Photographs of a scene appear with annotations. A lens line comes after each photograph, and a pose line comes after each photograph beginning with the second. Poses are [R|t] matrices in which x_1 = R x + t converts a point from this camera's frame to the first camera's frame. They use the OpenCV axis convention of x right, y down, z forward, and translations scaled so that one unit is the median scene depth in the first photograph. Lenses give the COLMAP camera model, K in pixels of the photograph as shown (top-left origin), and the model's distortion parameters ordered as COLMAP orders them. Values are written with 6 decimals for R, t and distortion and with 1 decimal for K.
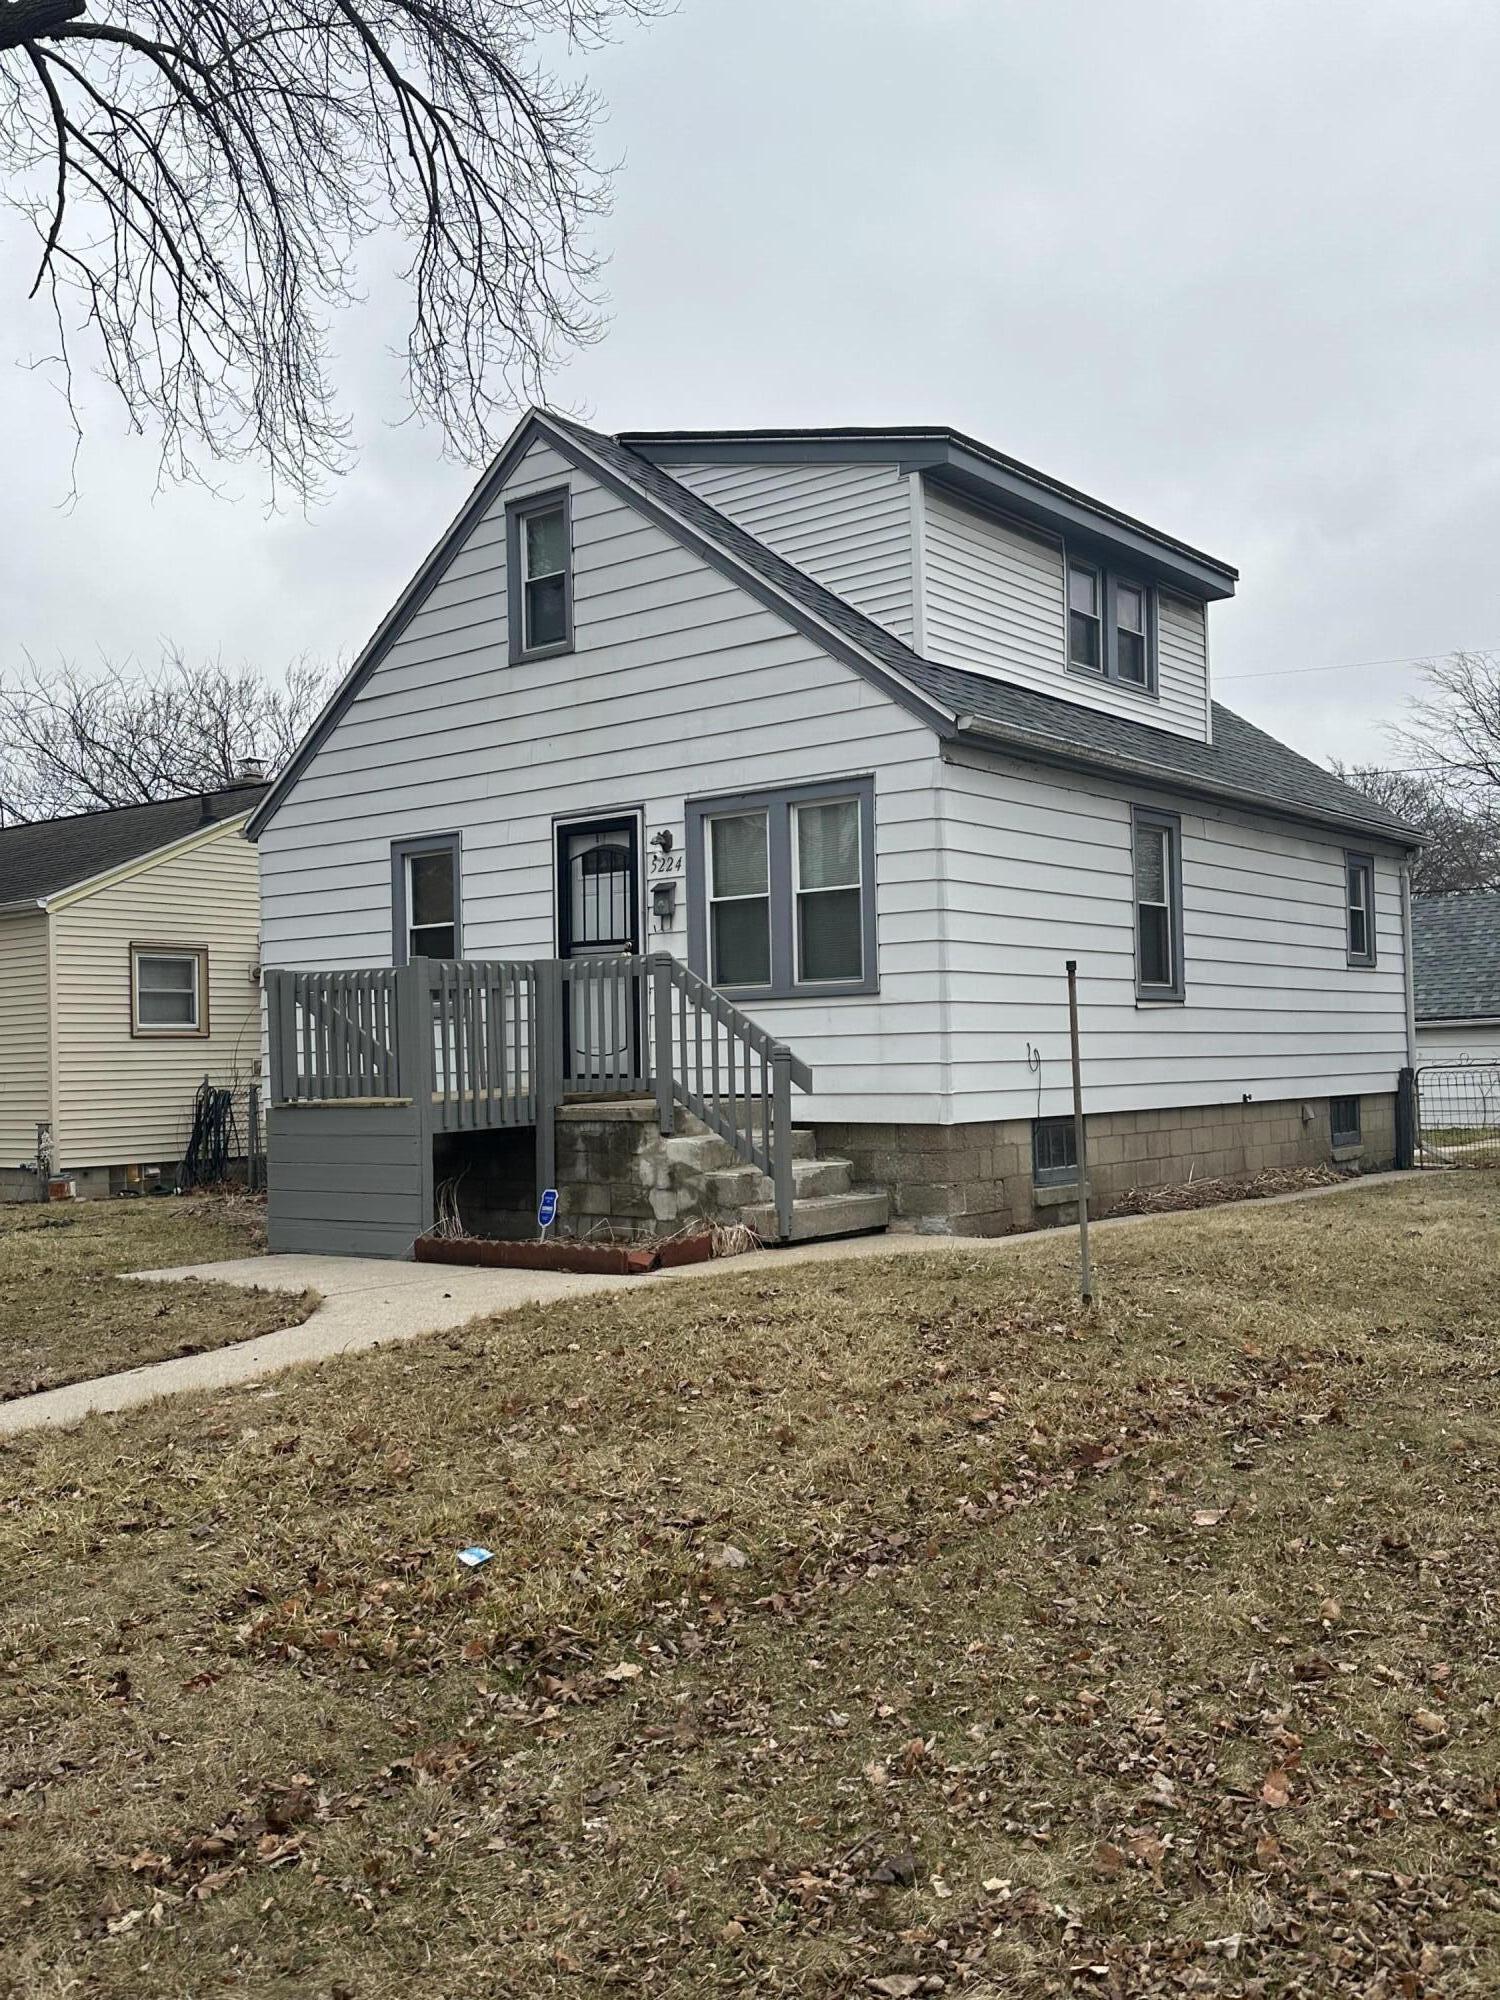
lens RADIAL K [[1747.4, 0, 758.6], [0, 1747.4, 1007.1], [0, 0, 1]] dist [0.144089, -0.004027]
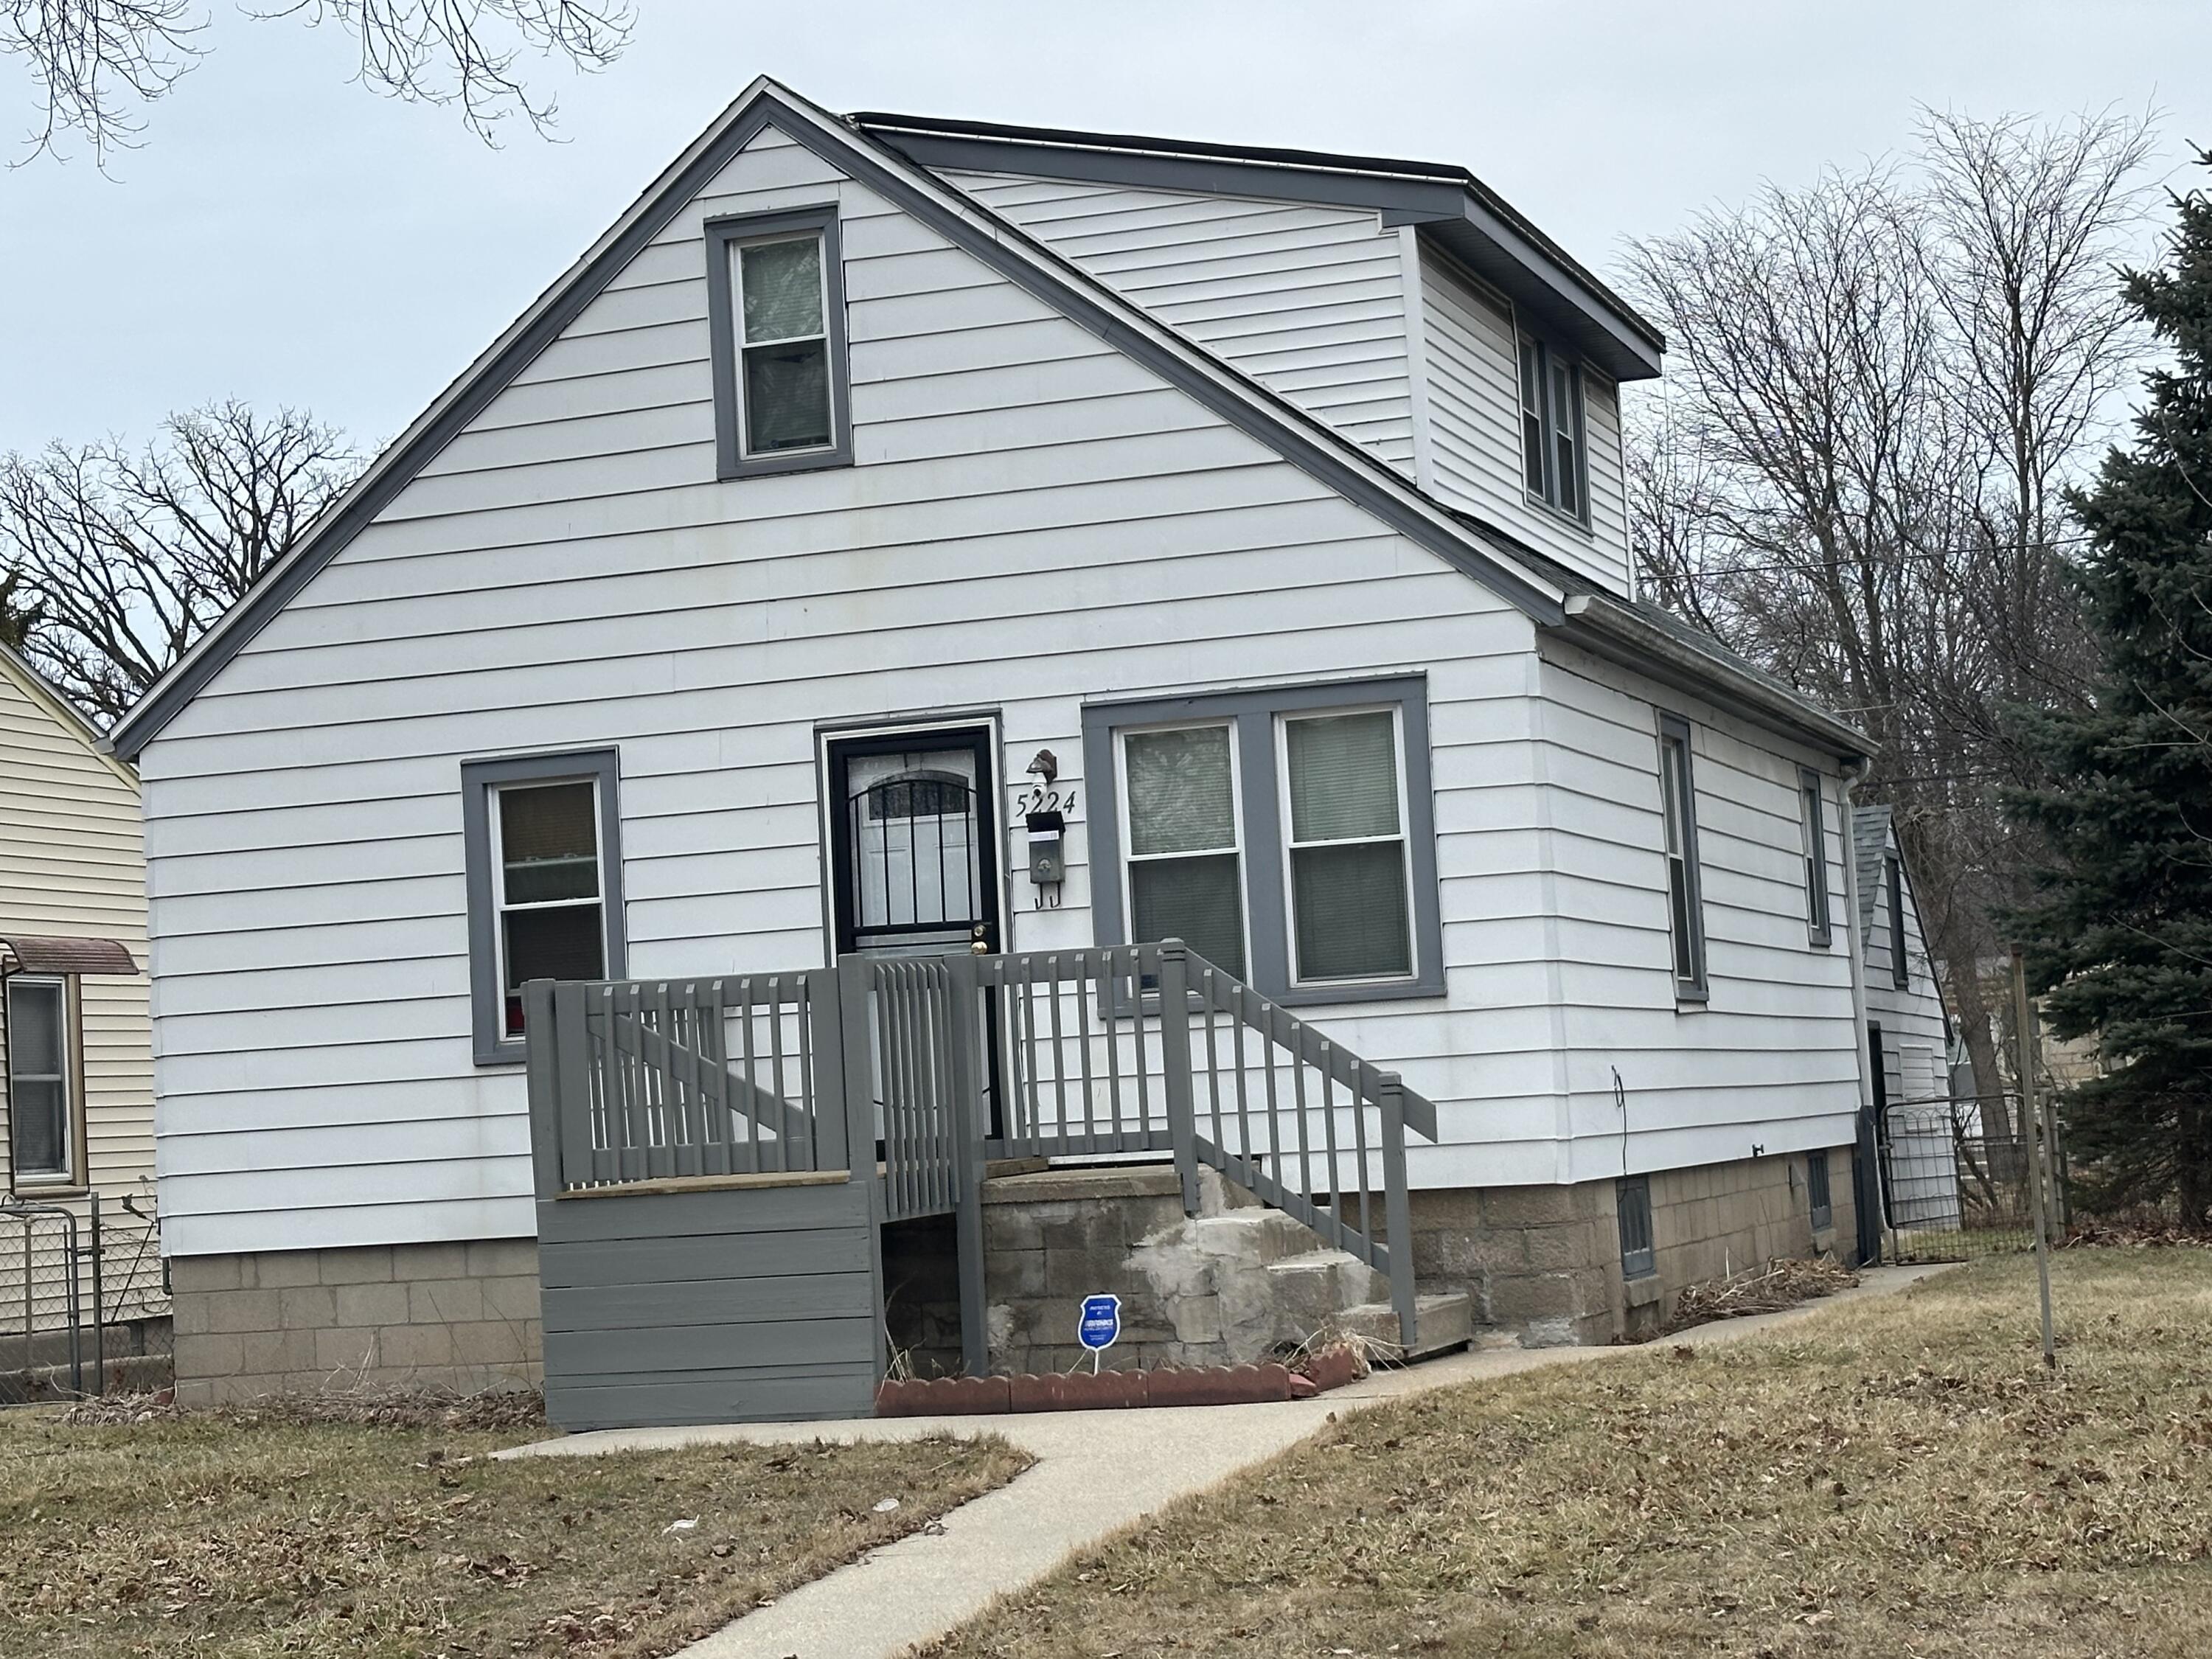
lens RADIAL K [[4057.4, 0, 1087.5], [0, 4057.4, 822.2], [0, 0, 1]] dist [0.134626, 0.000000]
pose [[0.944260, -0.007934, 0.329105, -0.504838], [0.026980, 0.998212, -0.053345, 0.004489], [-0.328093, 0.059250, 0.942785, -0.383796]]
